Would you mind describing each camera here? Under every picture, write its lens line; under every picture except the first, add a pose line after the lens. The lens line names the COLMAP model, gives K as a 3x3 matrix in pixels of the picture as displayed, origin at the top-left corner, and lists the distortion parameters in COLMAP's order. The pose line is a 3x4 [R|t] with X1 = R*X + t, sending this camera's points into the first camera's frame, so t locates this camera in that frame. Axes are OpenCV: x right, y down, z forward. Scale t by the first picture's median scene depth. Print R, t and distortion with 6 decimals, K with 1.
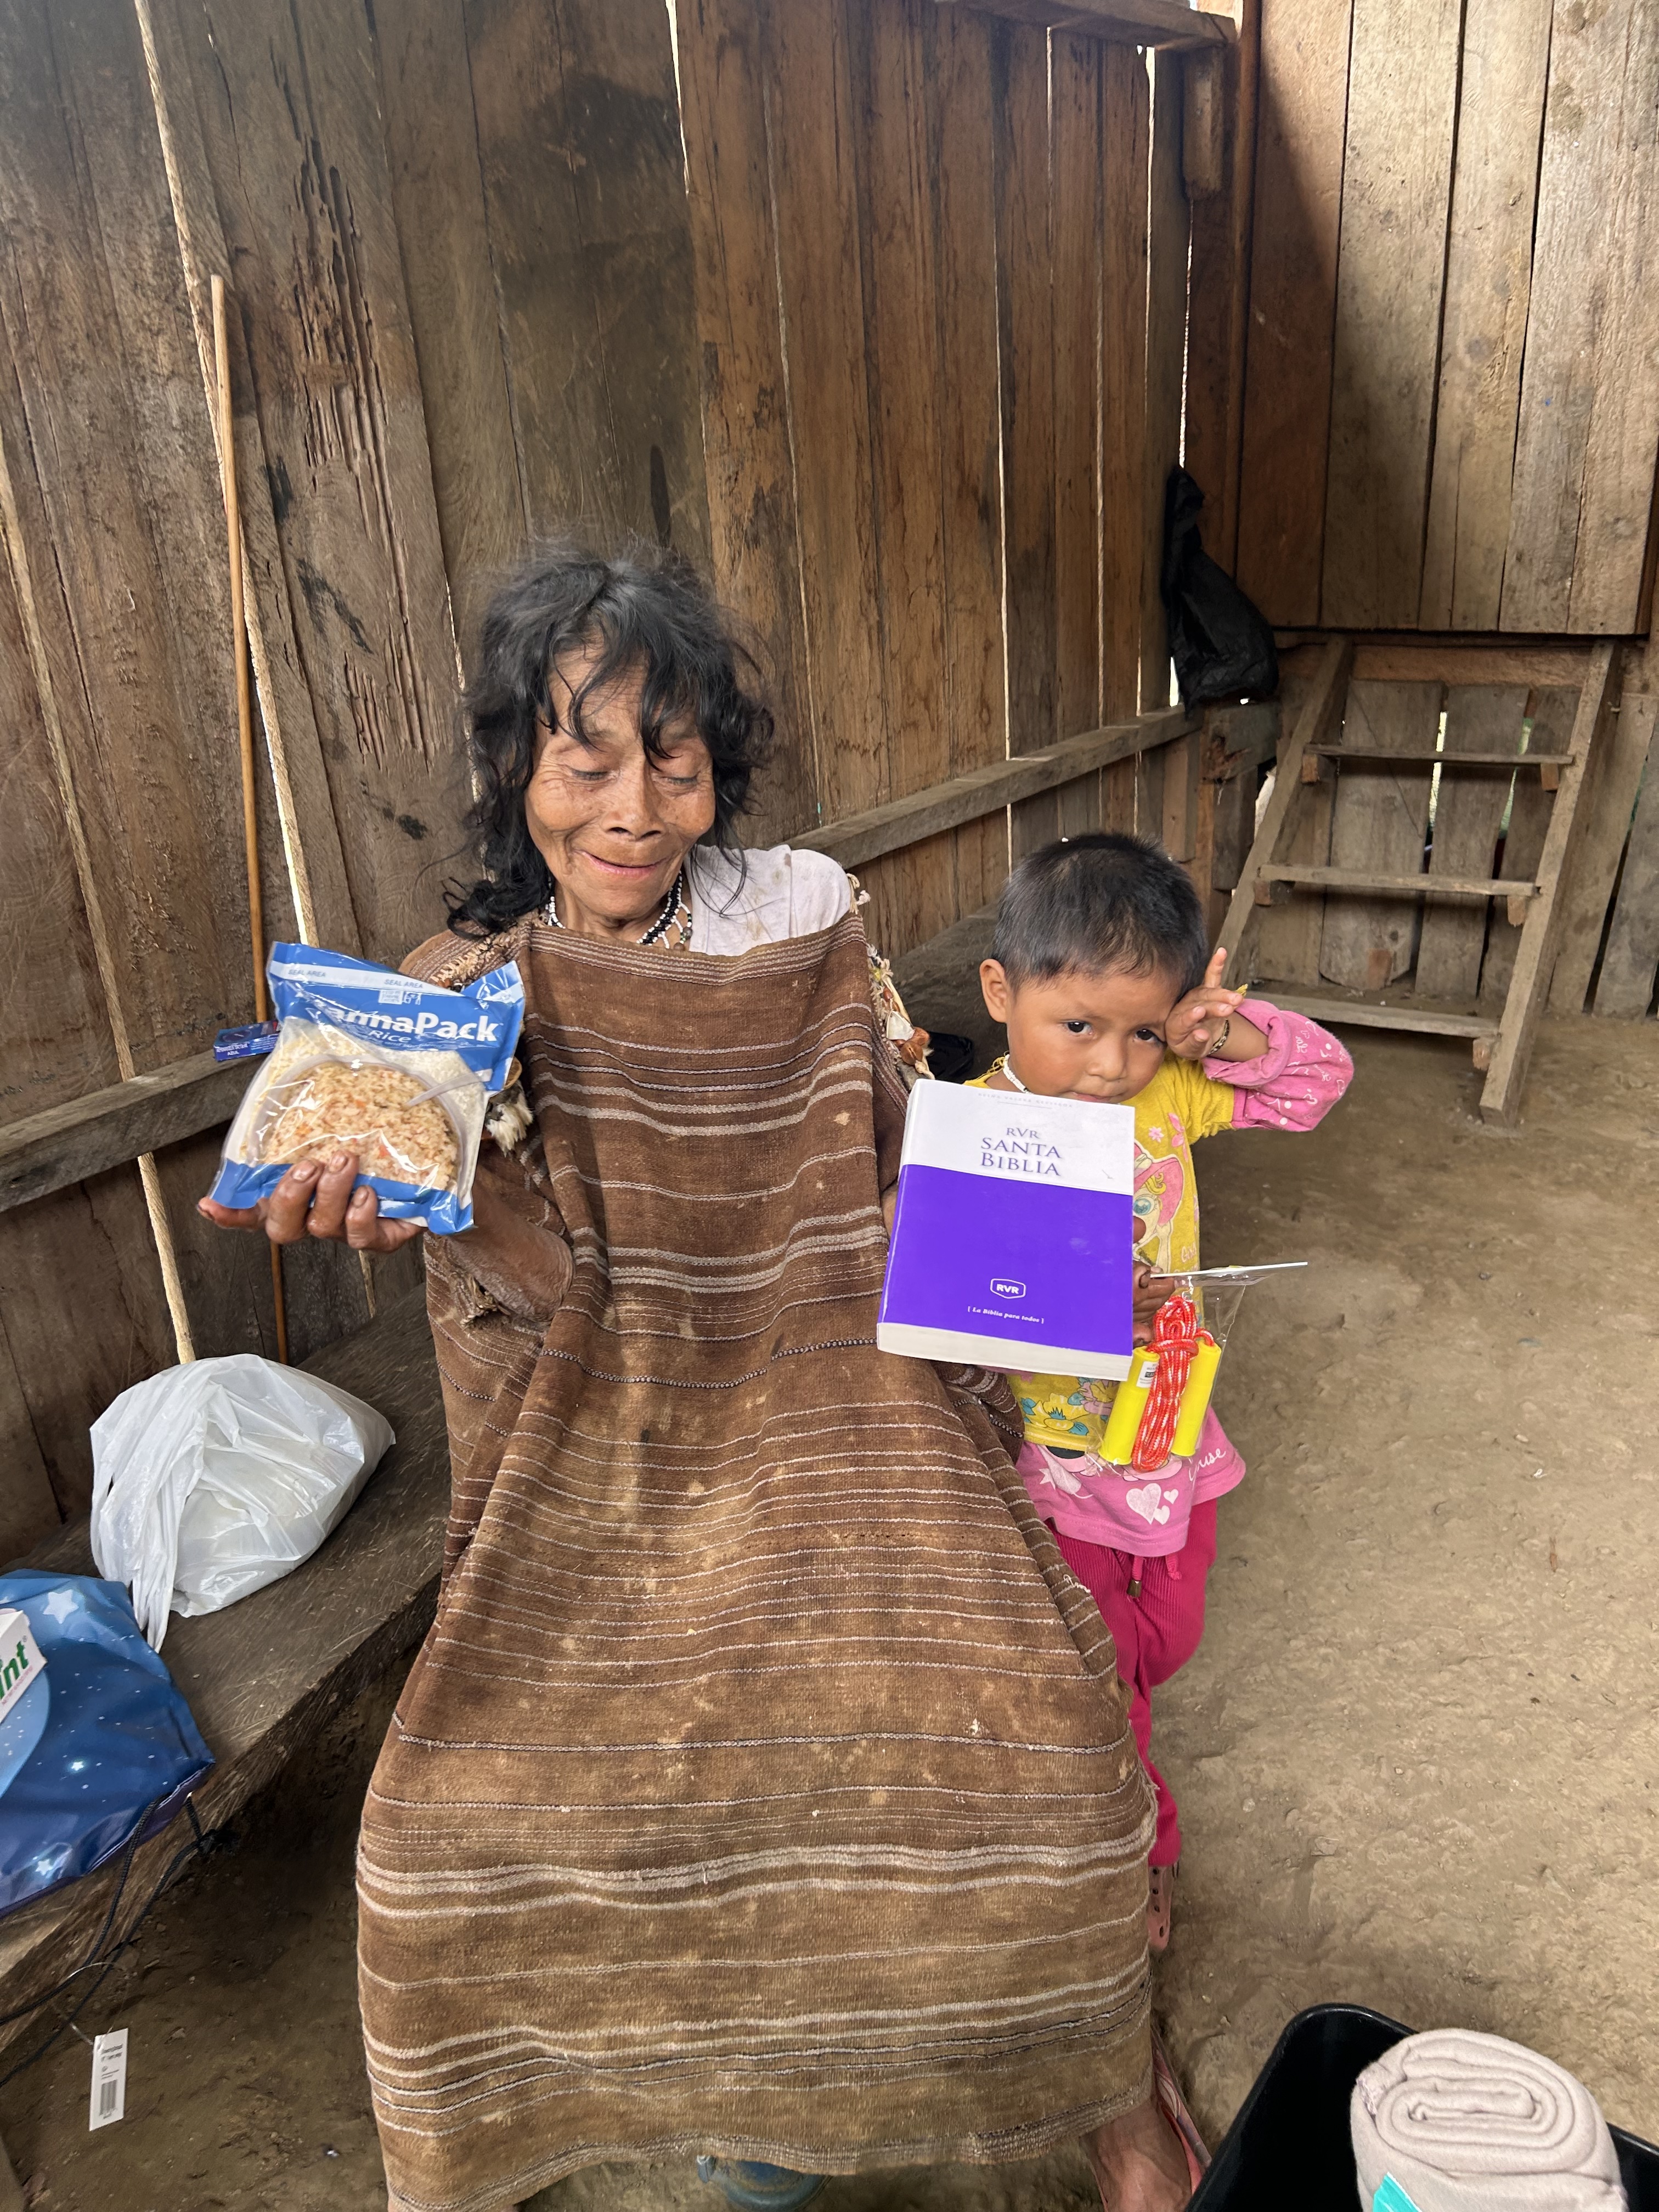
lens RADIAL K [[1667.7, 0, 844.1], [0, 1667.7, 1085.6], [0, 0, 1]] dist [0.043919, -0.050004]
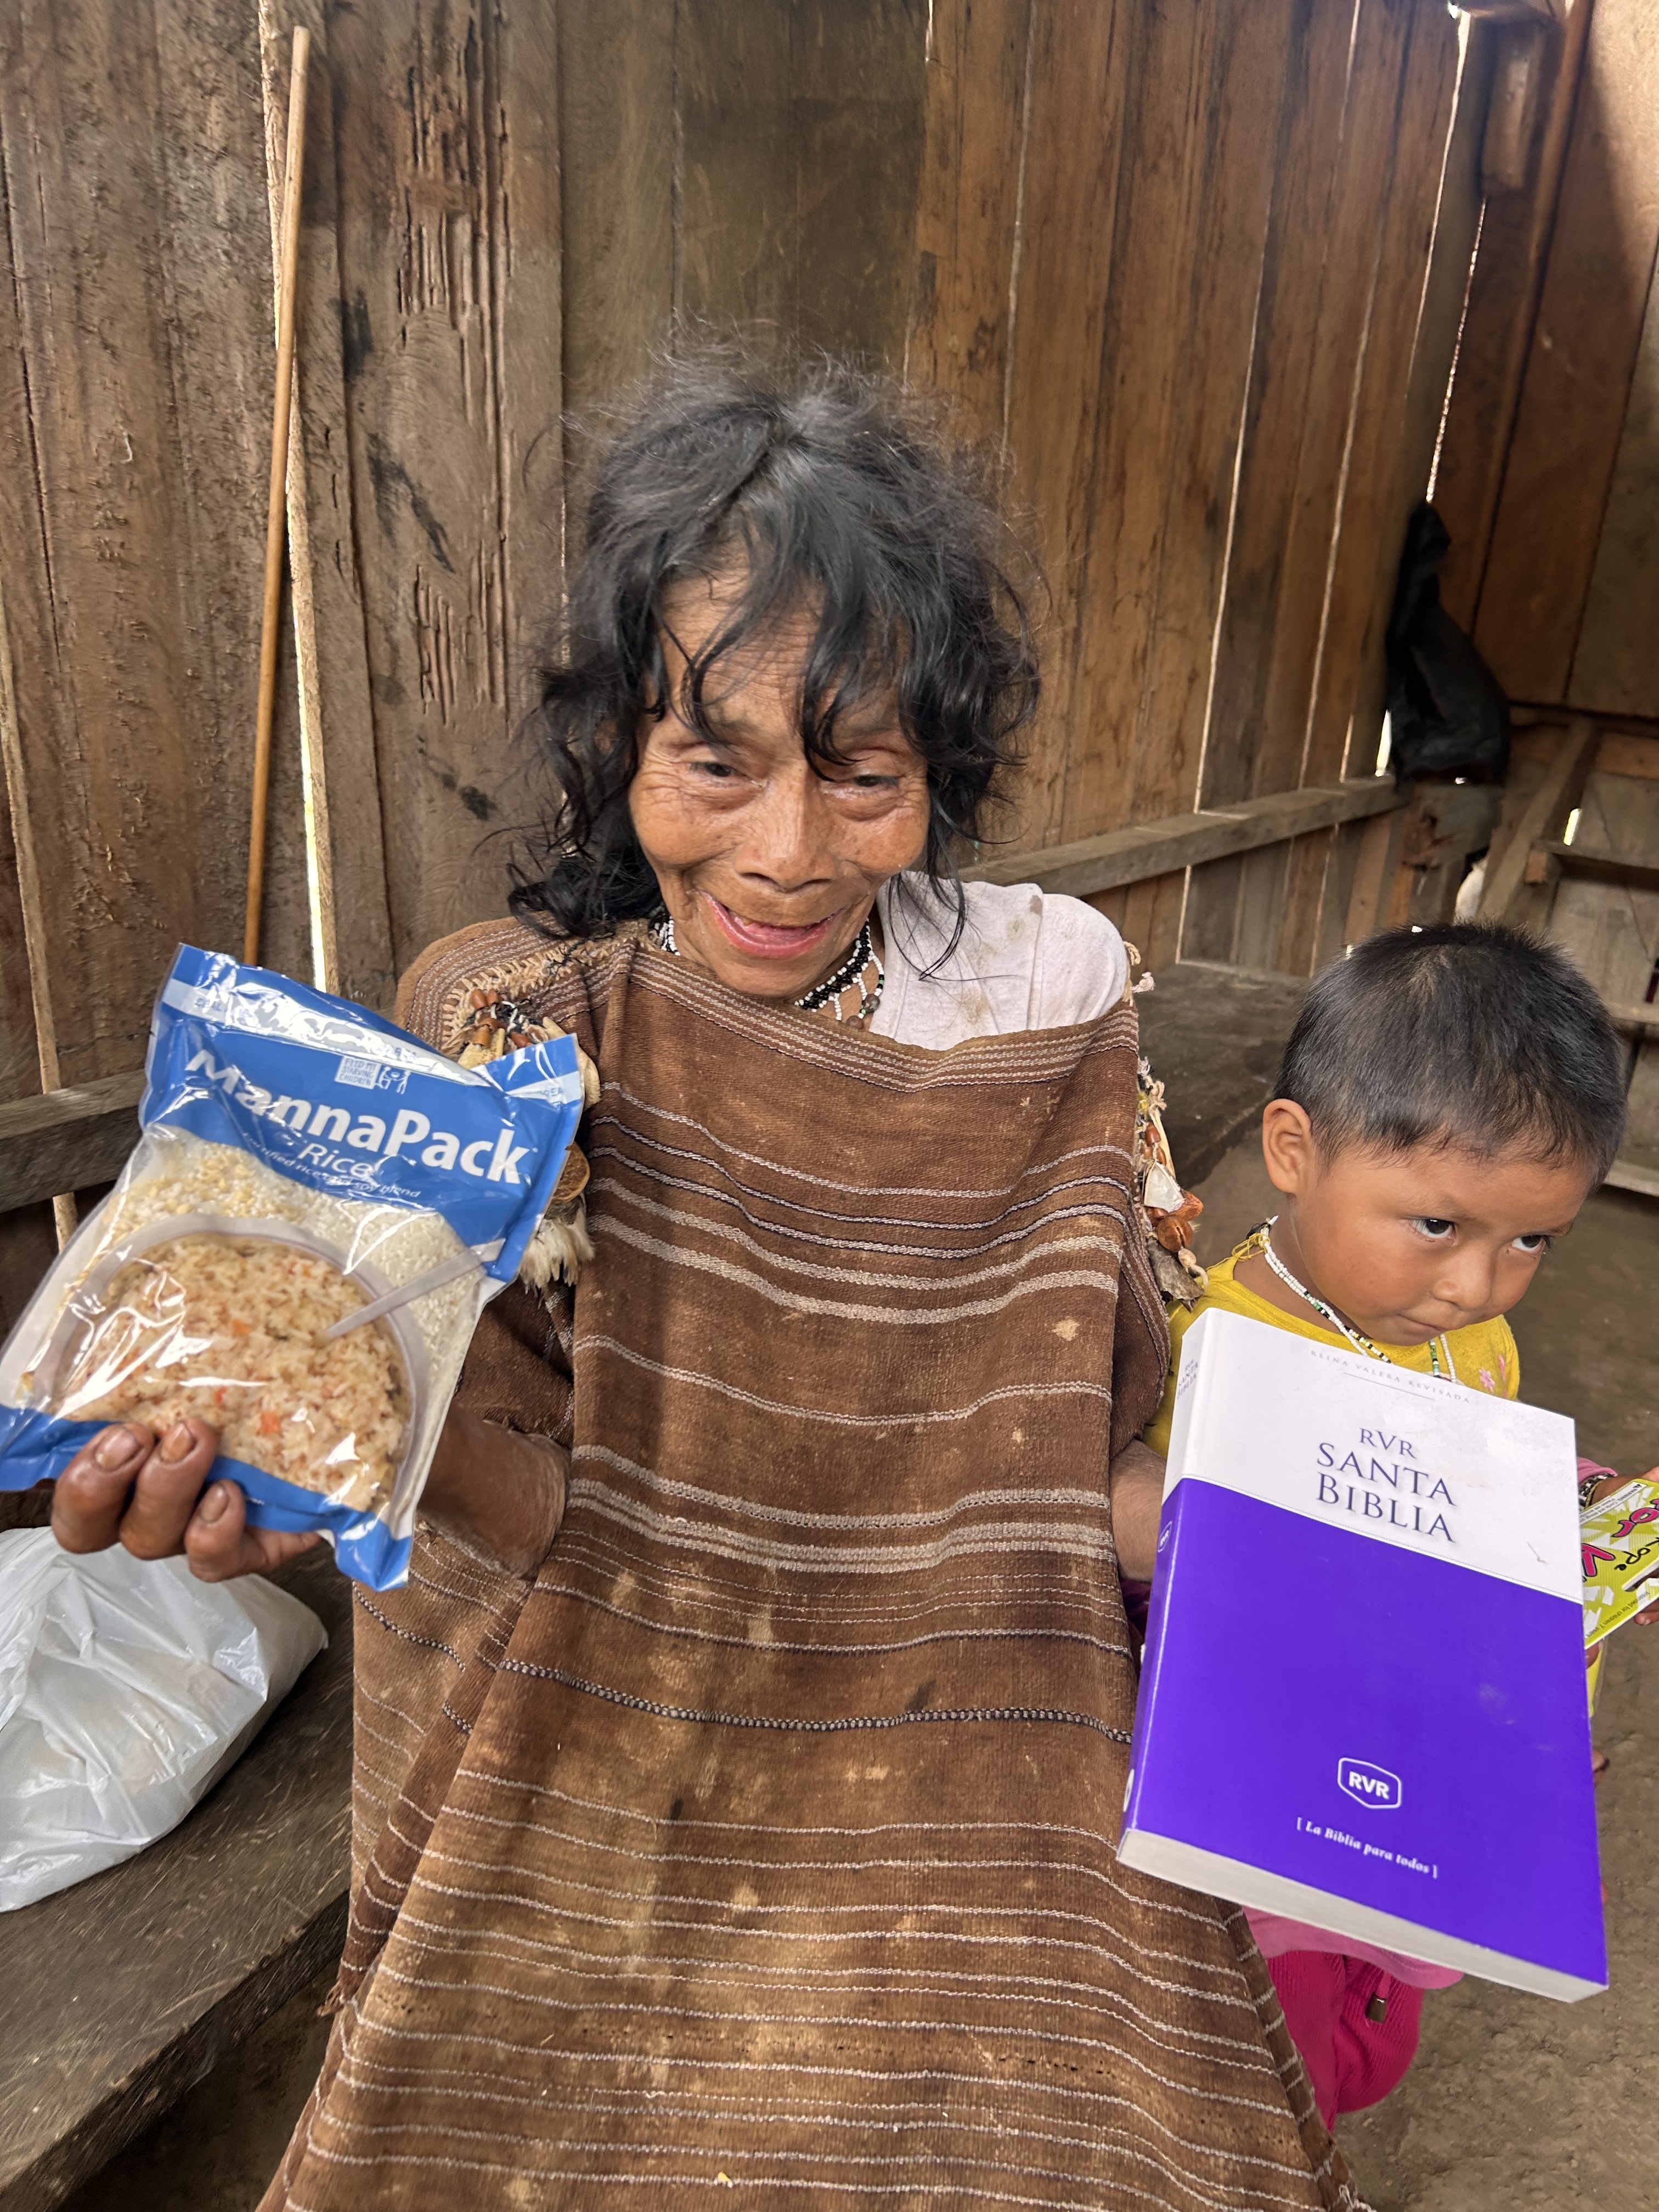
lens RADIAL K [[1667.7, 0, 855.2], [0, 1667.7, 1113.9], [0, 0, 1]] dist [0.043919, -0.050004]
pose [[0.990937, 0.129066, -0.037241, -0.038217], [-0.129112, 0.991629, 0.001174, -0.036143], [0.037080, 0.003645, 0.999306, 0.237415]]
